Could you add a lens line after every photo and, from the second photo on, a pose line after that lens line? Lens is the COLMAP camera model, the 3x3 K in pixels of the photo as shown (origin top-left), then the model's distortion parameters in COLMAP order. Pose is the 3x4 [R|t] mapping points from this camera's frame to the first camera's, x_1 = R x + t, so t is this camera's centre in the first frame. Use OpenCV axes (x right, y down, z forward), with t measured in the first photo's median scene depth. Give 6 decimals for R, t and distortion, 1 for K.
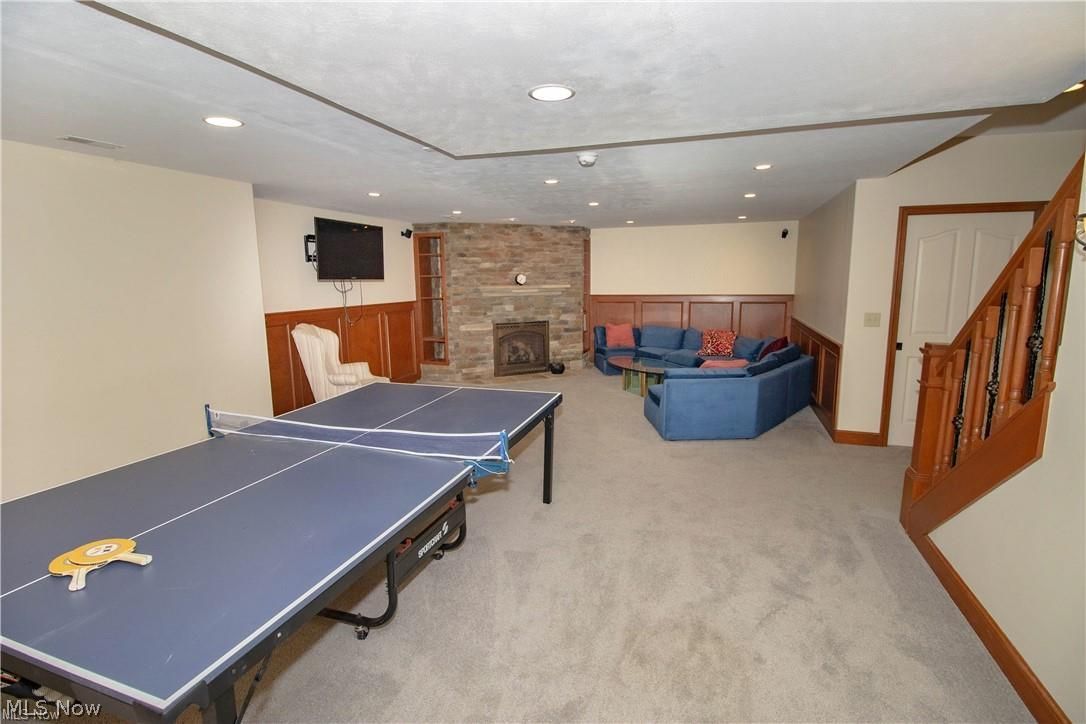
lens RADIAL K [[530.7, 0, 539.1], [0, 530.7, 363.2], [0, 0, 1]] dist [-0.019717, -0.002543]
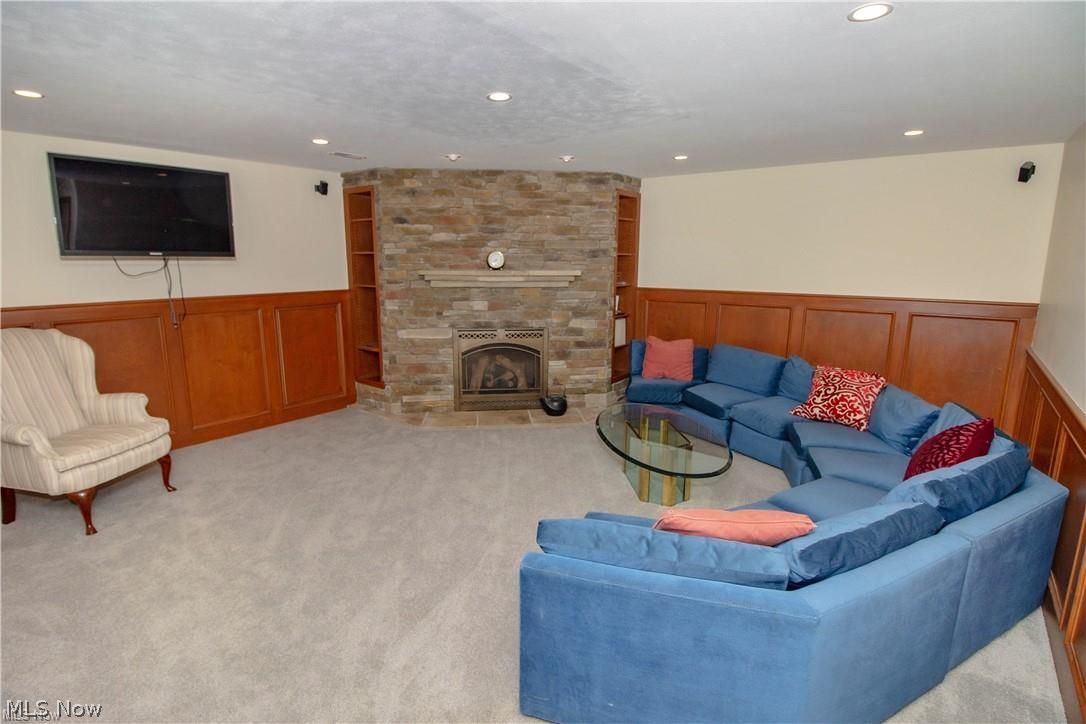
lens RADIAL K [[530.7, 0, 544.6], [0, 530.7, 360.0], [0, 0, 1]] dist [-0.019717, -0.002543]
pose [[0.944580, 0.077441, -0.319017, 0.225994], [-0.067269, 0.996817, 0.042798, -0.073026], [0.321316, -0.018966, 0.946782, 0.433538]]
